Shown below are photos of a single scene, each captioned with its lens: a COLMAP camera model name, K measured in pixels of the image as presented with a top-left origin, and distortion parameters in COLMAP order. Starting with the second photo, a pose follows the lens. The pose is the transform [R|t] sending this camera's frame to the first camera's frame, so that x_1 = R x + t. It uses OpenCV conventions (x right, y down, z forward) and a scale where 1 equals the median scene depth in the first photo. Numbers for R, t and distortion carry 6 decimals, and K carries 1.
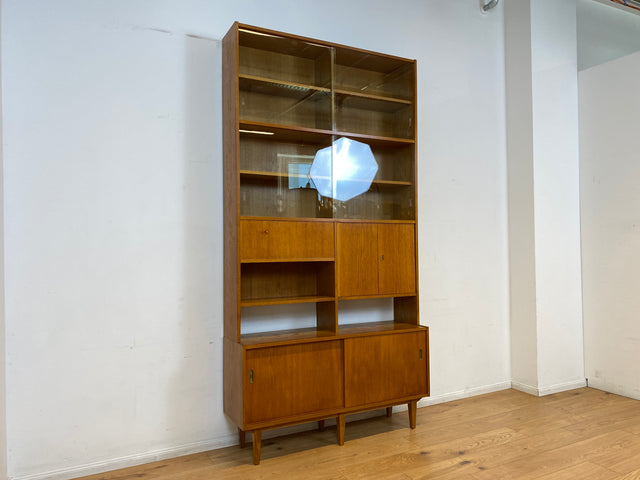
lens RADIAL K [[487.1, 0, 313.1], [0, 487.1, 234.0], [0, 0, 1]] dist [0.021724, -0.030330]
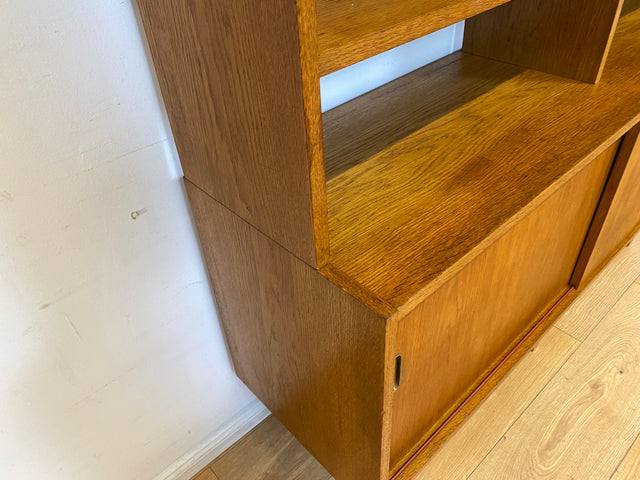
lens RADIAL K [[487.1, 0, 313.1], [0, 487.1, 234.0], [0, 0, 1]] dist [0.021724, -0.030330]
pose [[0.964202, -0.204010, 0.169397, -0.168937], [0.046742, 0.759580, 0.648732, 0.084490], [-0.261018, -0.617591, 0.741924, 0.800273]]
